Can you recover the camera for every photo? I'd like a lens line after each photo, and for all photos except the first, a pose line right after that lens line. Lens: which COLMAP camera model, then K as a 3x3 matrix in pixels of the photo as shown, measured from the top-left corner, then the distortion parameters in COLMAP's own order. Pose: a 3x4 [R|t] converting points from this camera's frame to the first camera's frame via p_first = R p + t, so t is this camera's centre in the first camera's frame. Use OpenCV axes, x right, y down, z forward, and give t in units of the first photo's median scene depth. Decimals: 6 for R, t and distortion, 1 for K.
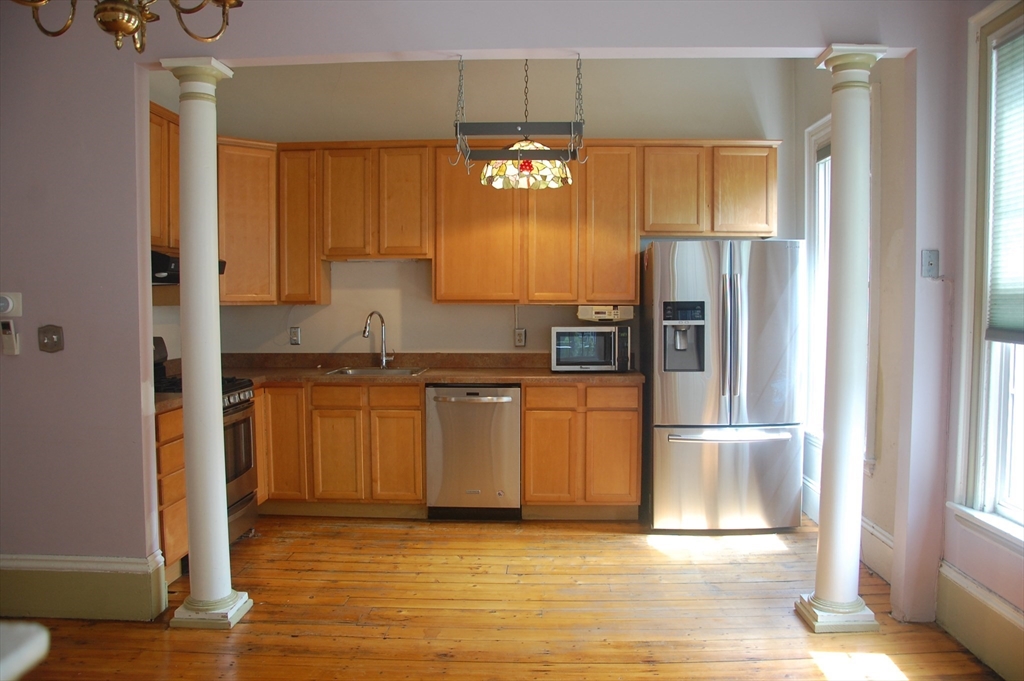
lens RADIAL K [[809.6, 0, 512.0], [0, 809.6, 340.5], [0, 0, 1]] dist [-0.061993, 0.009824]
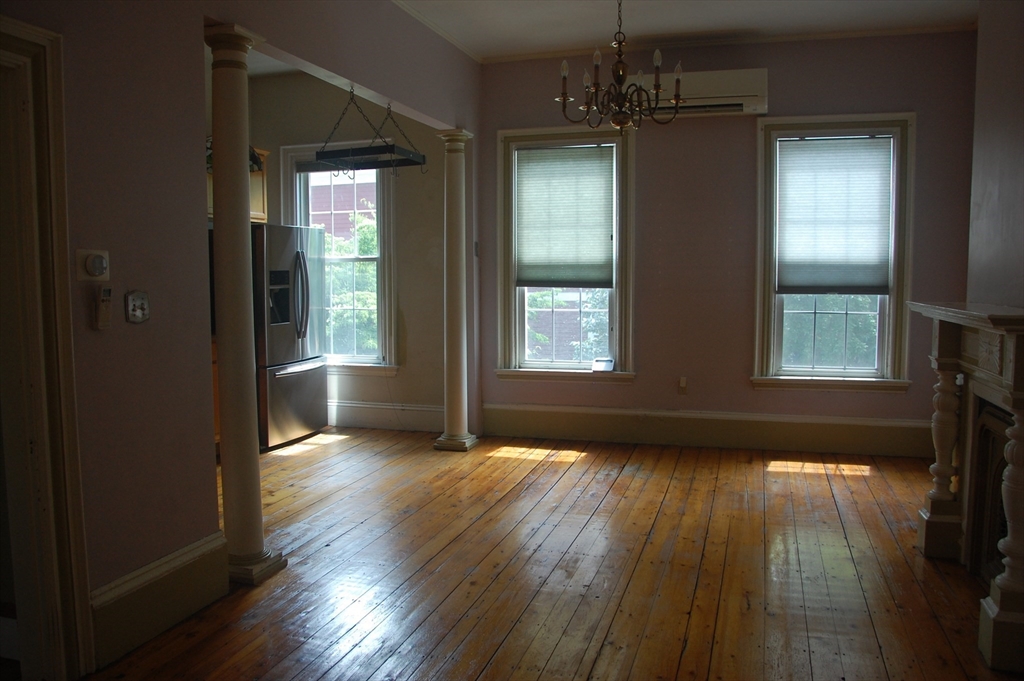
lens RADIAL K [[809.6, 0, 512.0], [0, 809.6, 340.5], [0, 0, 1]] dist [-0.061993, 0.009824]
pose [[0.252892, -0.081913, 0.964021, -1.430814], [0.052587, 0.996100, 0.070844, -0.011149], [-0.966064, 0.032779, 0.256213, 0.433186]]
